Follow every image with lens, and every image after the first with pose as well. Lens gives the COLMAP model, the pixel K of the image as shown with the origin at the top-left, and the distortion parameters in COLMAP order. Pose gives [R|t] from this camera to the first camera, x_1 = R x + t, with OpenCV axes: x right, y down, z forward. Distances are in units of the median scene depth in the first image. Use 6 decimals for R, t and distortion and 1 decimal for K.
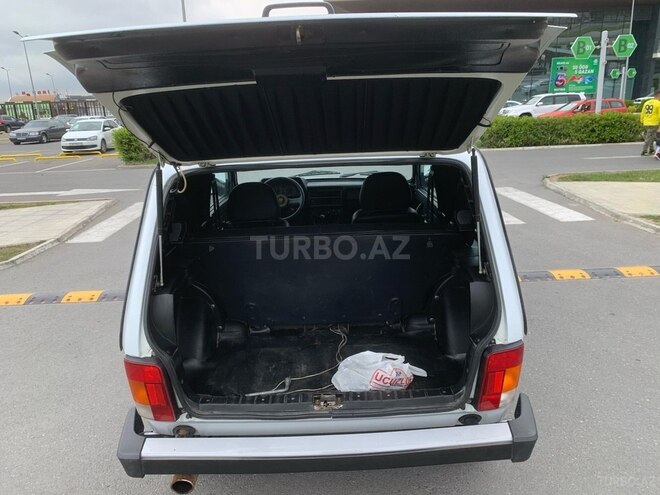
lens RADIAL K [[522.3, 0, 328.5], [0, 522.3, 243.0], [0, 0, 1]] dist [0.003223, -0.001189]
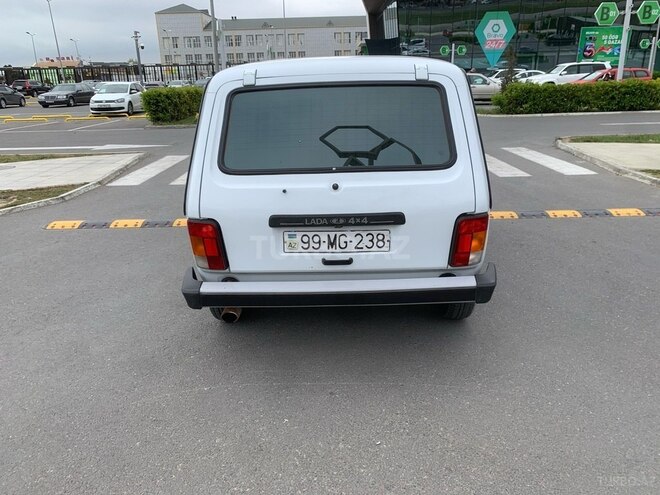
lens RADIAL K [[532.4, 0, 330.0], [0, 532.4, 247.5], [0, 0, 1]] dist [0.002219, 0.001118]
pose [[0.999165, 0.023877, -0.033168, 0.003255], [-0.022227, 0.998539, 0.049245, 0.033385], [0.034295, -0.048467, 0.998236, -0.055008]]
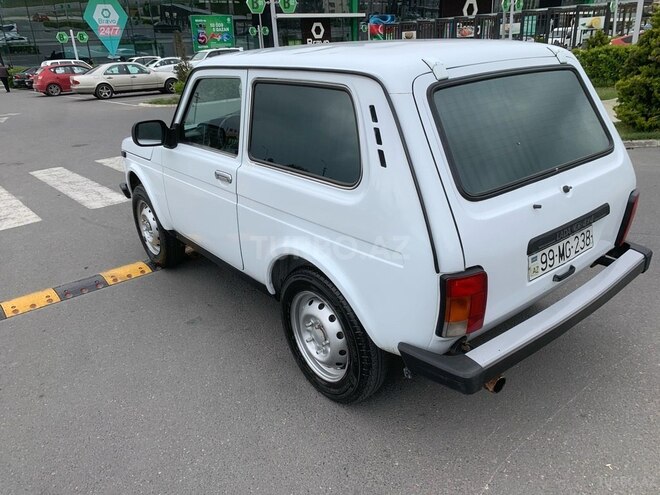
lens RADIAL K [[526.1, 0, 330.0], [0, 526.1, 247.5], [0, 0, 1]] dist [-0.001391, -0.001829]
pose [[0.758453, -0.231403, 0.609263, -0.174160], [0.188844, 0.972769, 0.134379, 0.000184], [-0.623768, 0.013135, 0.781499, 0.066585]]
